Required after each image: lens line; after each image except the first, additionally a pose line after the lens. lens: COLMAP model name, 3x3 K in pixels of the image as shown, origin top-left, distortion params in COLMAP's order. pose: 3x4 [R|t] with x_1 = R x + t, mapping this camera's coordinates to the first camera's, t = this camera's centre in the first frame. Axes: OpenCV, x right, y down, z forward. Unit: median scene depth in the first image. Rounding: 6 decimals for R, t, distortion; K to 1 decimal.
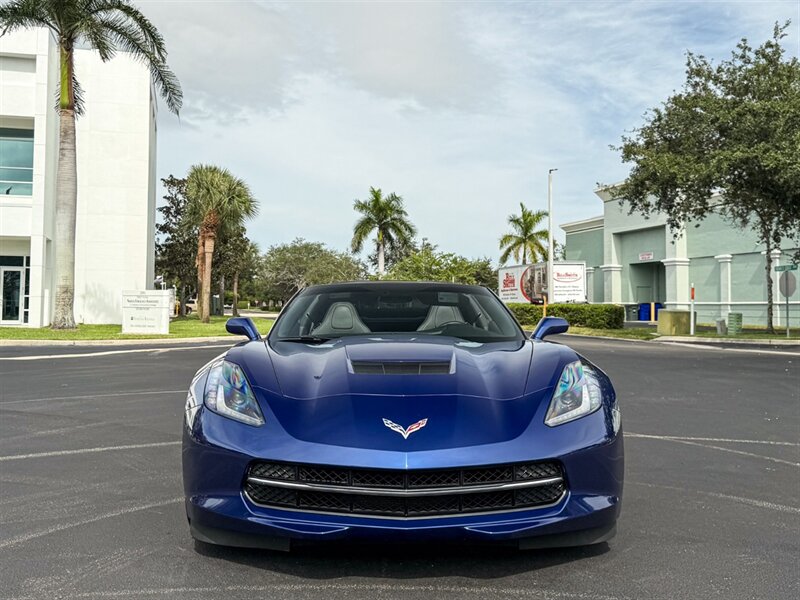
lens RADIAL K [[813.0, 0, 384.7], [0, 813.0, 263.9], [0, 0, 1]] dist [0.182498, -0.405667]
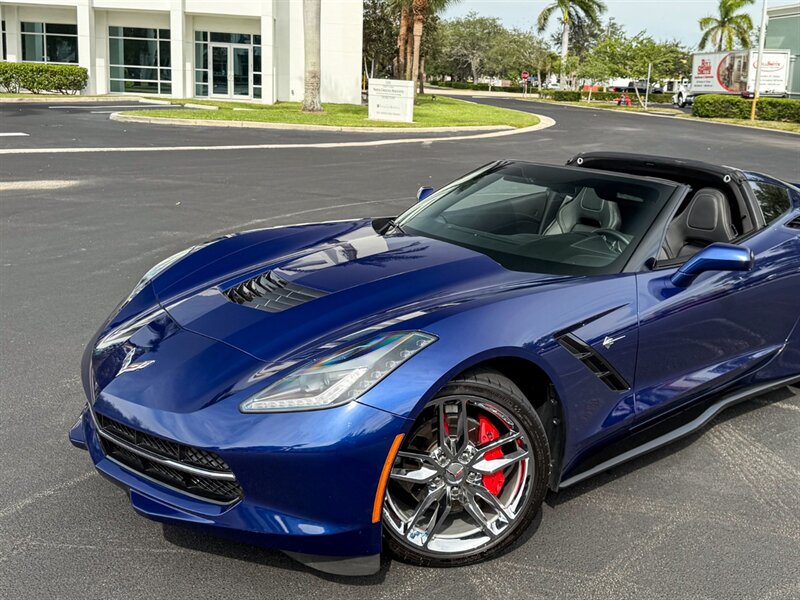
lens RADIAL K [[815.0, 0, 456.2], [0, 815.0, 211.6], [0, 0, 1]] dist [0.177043, -0.367543]
pose [[0.993692, 0.050916, -0.099916, -0.038357], [-0.028867, 0.977096, 0.210832, -0.012370], [0.108363, -0.206618, 0.972402, -0.031653]]
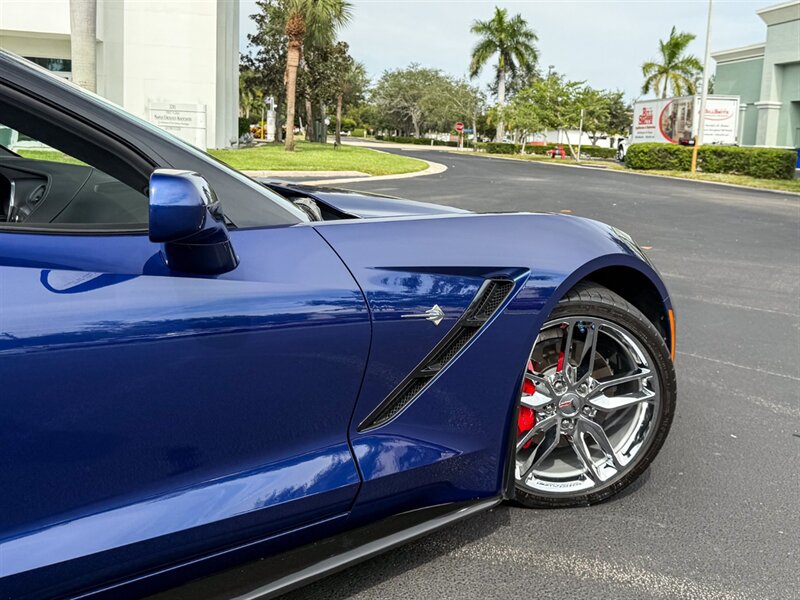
lens RADIAL K [[821.3, 0, 461.6], [0, 821.3, 235.0], [0, 0, 1]] dist [0.180115, -0.379114]
pose [[0.997707, 0.048594, -0.047117, 0.004367], [-0.040090, 0.985126, 0.167094, 0.005343], [0.054536, -0.164822, 0.984815, 0.105989]]
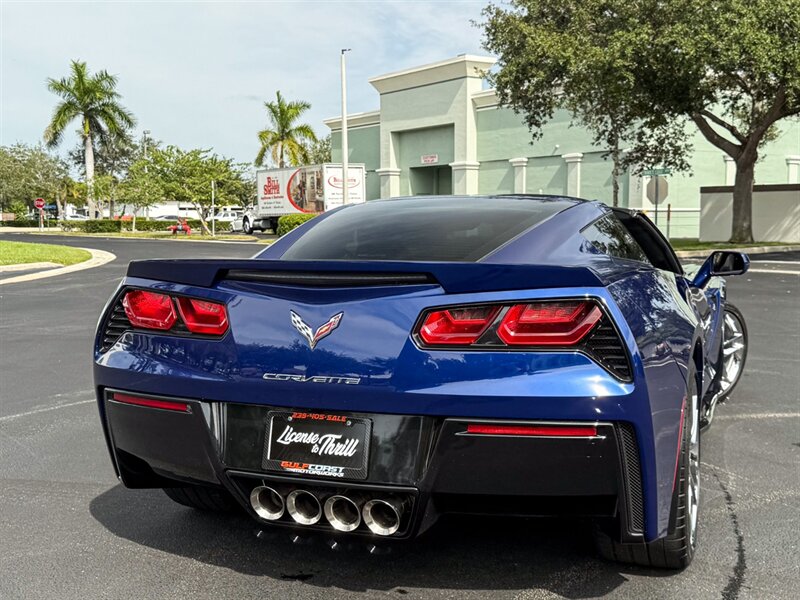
lens RADIAL K [[915.8, 0, 414.2], [0, 915.8, 298.6], [0, 0, 1]] dist [0.198872, -0.478831]
pose [[0.933791, -0.040870, 0.355478, -0.056954], [-0.009909, 0.990121, 0.139866, 0.001123], [-0.357683, -0.134128, 0.924161, 0.066545]]
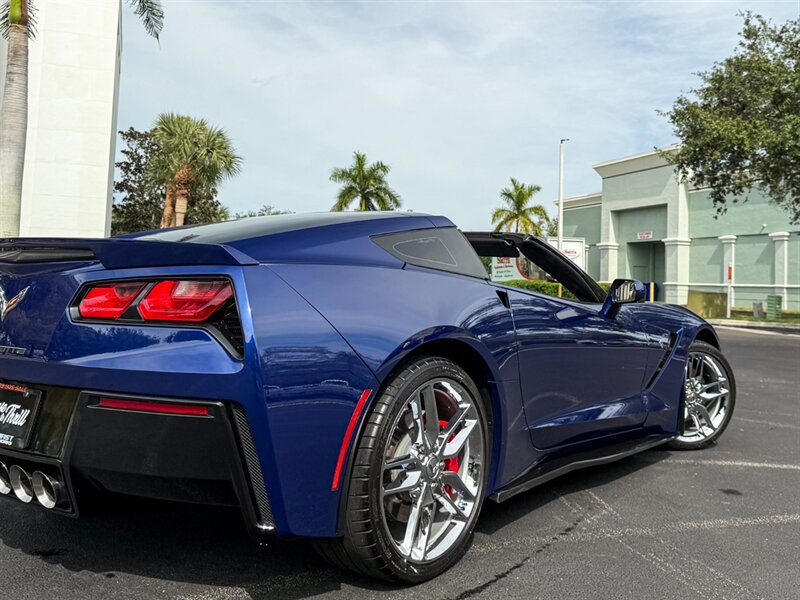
lens RADIAL K [[819.5, 0, 473.5], [0, 819.5, 229.0], [0, 0, 1]] dist [0.156862, -0.288879]
pose [[0.988454, 0.033909, 0.147681, -0.028061], [-0.031947, 0.999367, -0.015642, 0.005055], [-0.148118, 0.010744, 0.988911, 0.062884]]
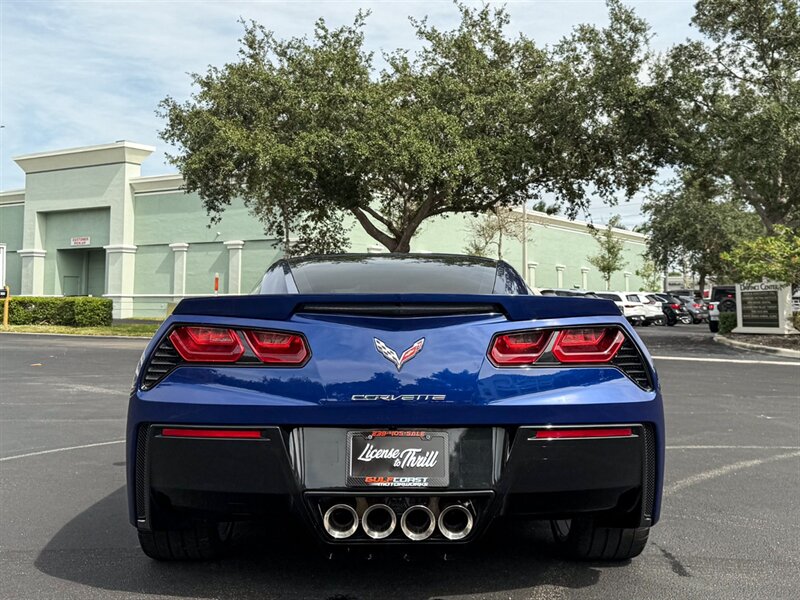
lens RADIAL K [[894.3, 0, 399.0], [0, 894.3, 232.4], [0, 0, 1]] dist [0.204378, -0.457342]
pose [[0.735906, 0.050976, 0.675162, -0.080068], [-0.036011, 0.998697, -0.036153, 0.003996], [-0.676126, 0.002291, 0.736783, 0.072535]]
